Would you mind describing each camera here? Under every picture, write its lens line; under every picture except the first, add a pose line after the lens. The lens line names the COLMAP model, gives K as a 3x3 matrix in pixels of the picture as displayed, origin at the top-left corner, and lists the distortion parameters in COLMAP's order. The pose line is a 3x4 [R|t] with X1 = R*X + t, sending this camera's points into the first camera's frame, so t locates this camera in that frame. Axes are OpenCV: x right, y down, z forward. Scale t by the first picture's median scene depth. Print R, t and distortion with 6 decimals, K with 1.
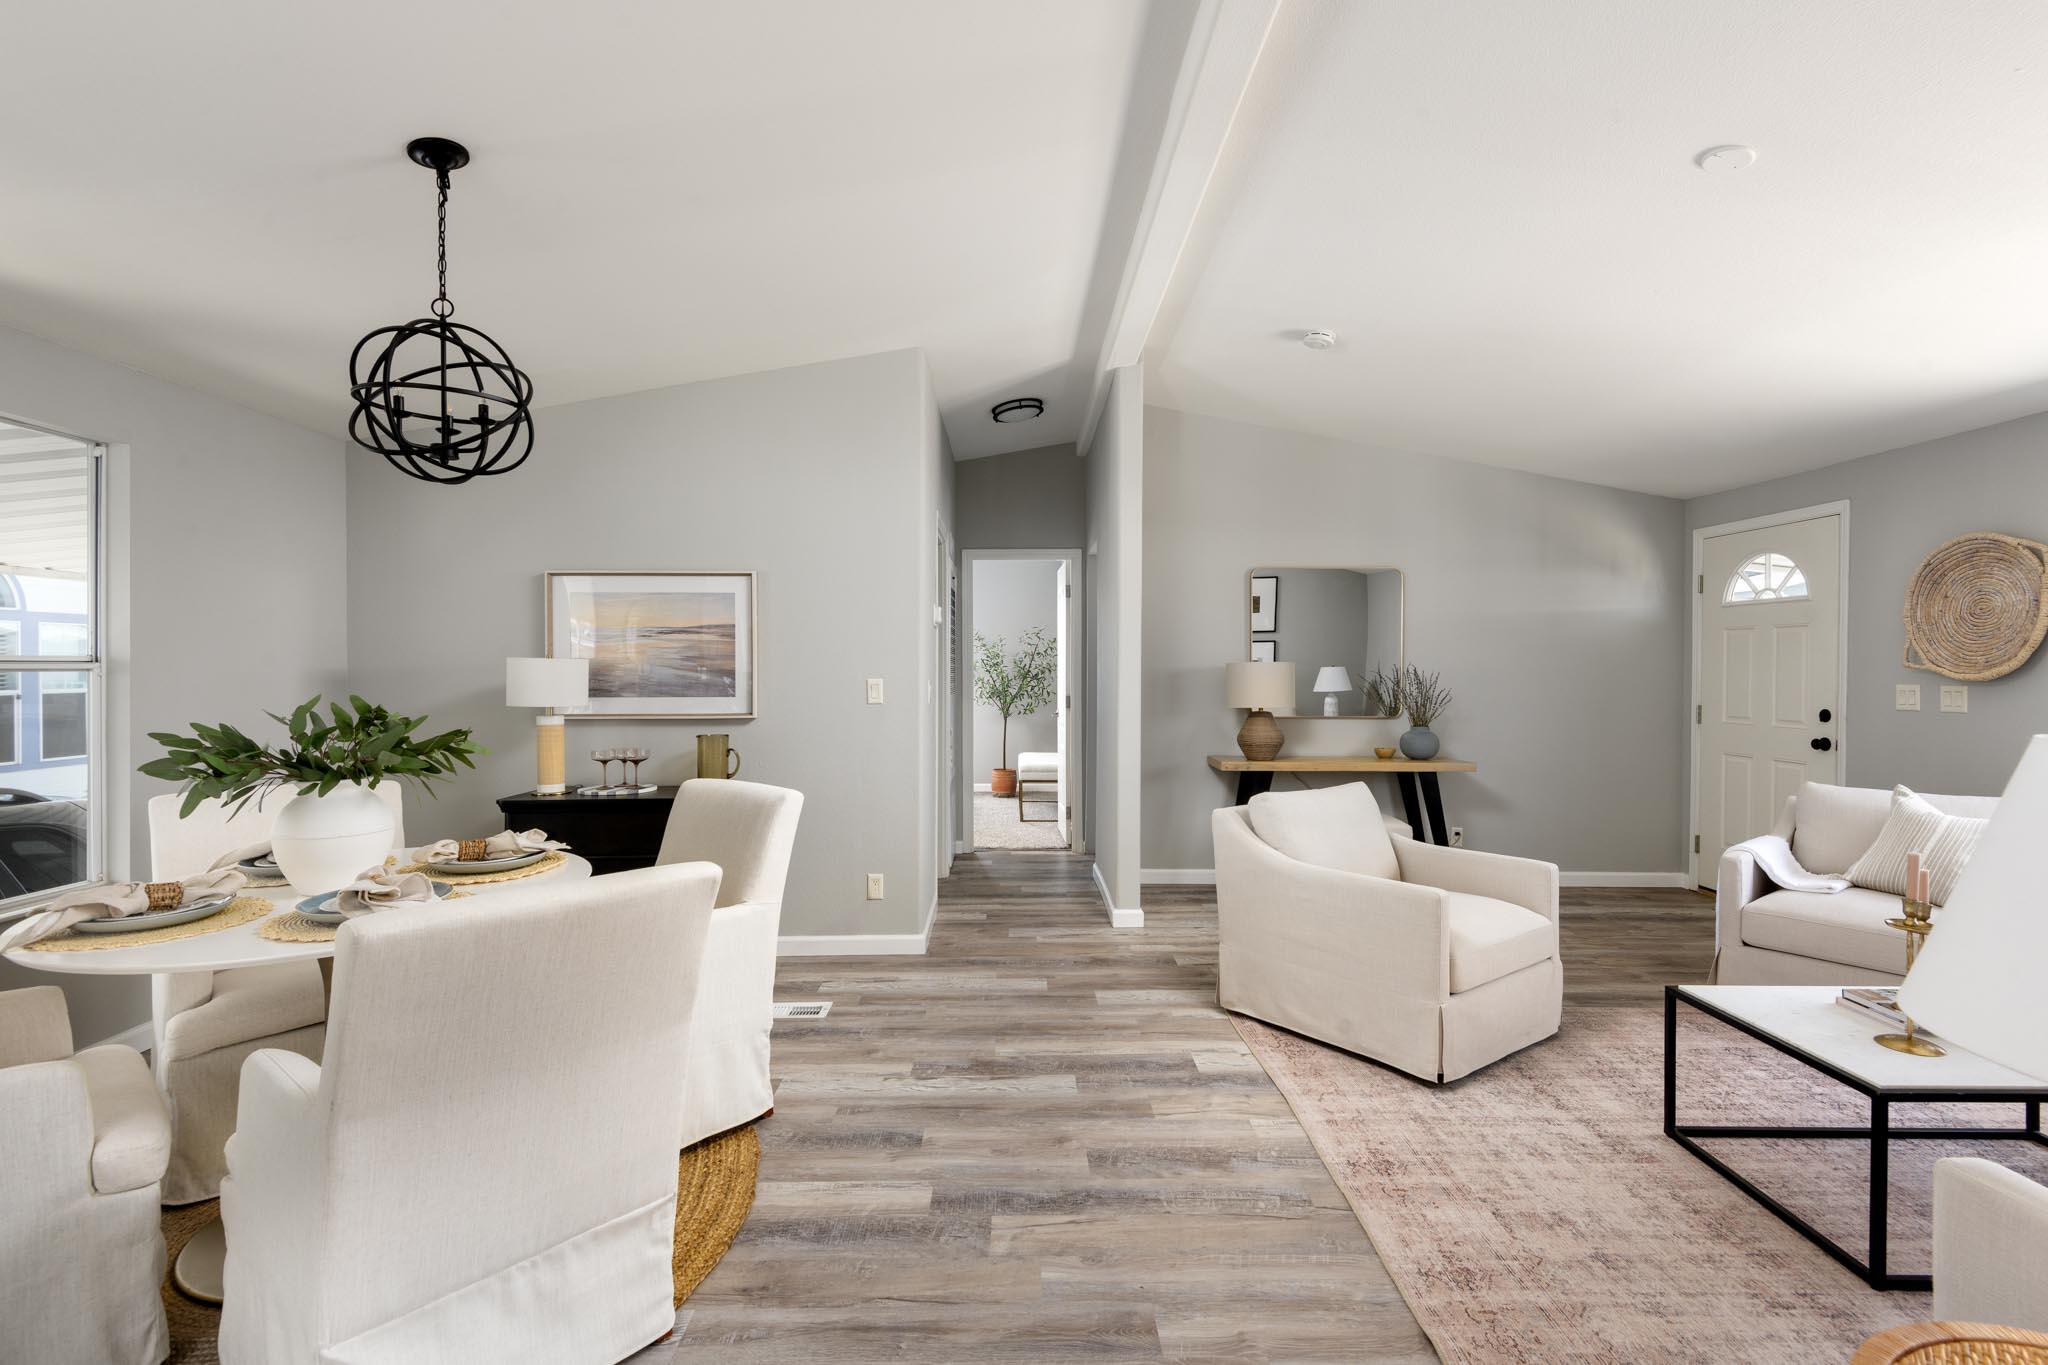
lens RADIAL K [[963.7, 0, 1024.0], [0, 963.7, 682.5], [0, 0, 1]] dist [-0.001158, -0.000589]
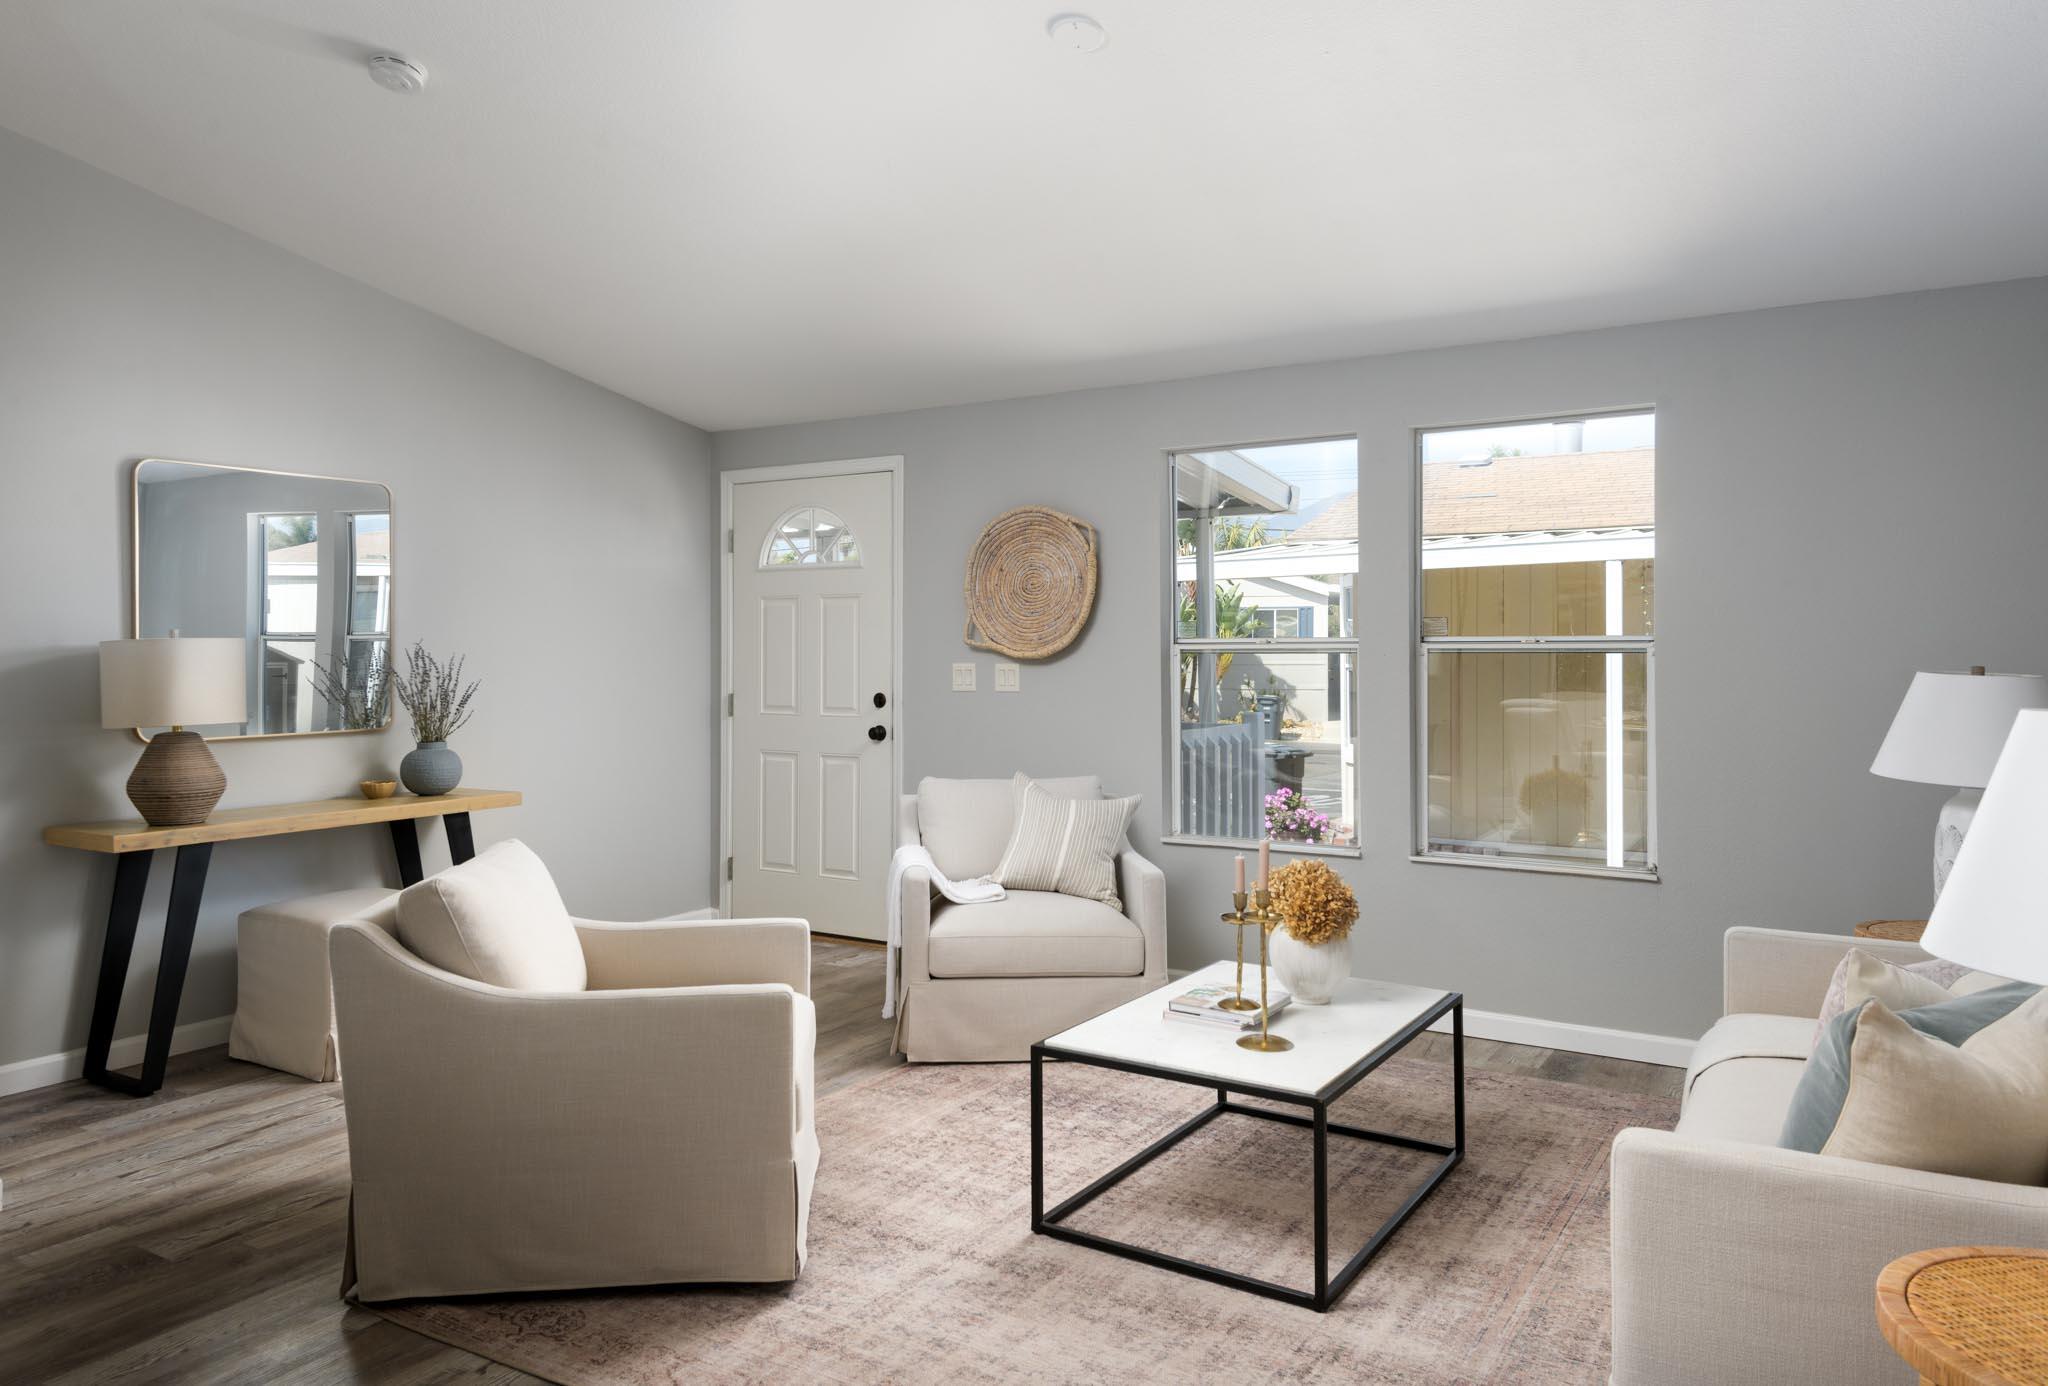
lens RADIAL K [[1414.0, 0, 1022.4], [0, 1414.0, 651.0], [0, 0, 1]] dist [0.032837, -0.001357]
pose [[0.545535, -0.005661, 0.838069, -0.198864], [0.017337, 0.999839, -0.004532, -0.002611], [-0.837909, 0.017002, 0.545545, 0.225853]]
